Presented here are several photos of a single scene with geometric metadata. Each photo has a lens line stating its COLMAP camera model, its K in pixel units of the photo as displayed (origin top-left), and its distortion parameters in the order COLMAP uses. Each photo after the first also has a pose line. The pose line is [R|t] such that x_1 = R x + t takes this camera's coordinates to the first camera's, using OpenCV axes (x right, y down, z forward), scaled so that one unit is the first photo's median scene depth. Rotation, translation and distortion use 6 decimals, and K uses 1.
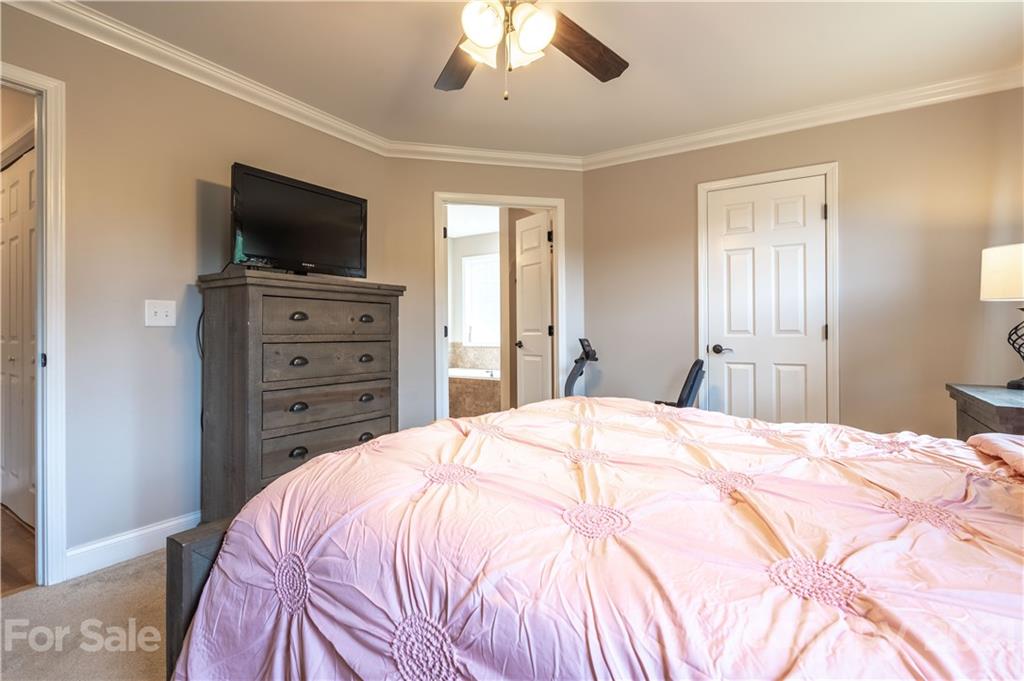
lens RADIAL K [[475.1, 0, 510.4], [0, 475.1, 333.2], [0, 0, 1]] dist [-0.001676, 0.000359]
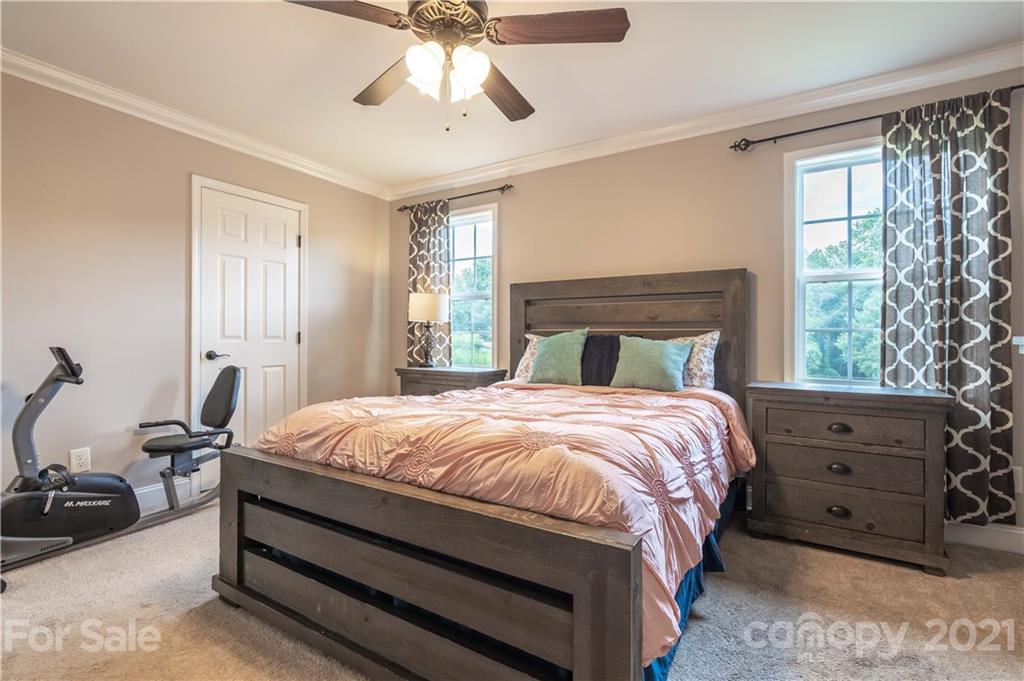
lens RADIAL K [[469.9, 0, 528.8], [0, 469.9, 337.4], [0, 0, 1]] dist [0.000704, 0.000217]
pose [[-0.029404, 0.004495, 0.999558, -0.519070], [0.002792, 0.999986, -0.004415, 0.003397], [-0.999564, 0.002661, -0.029416, 0.386396]]
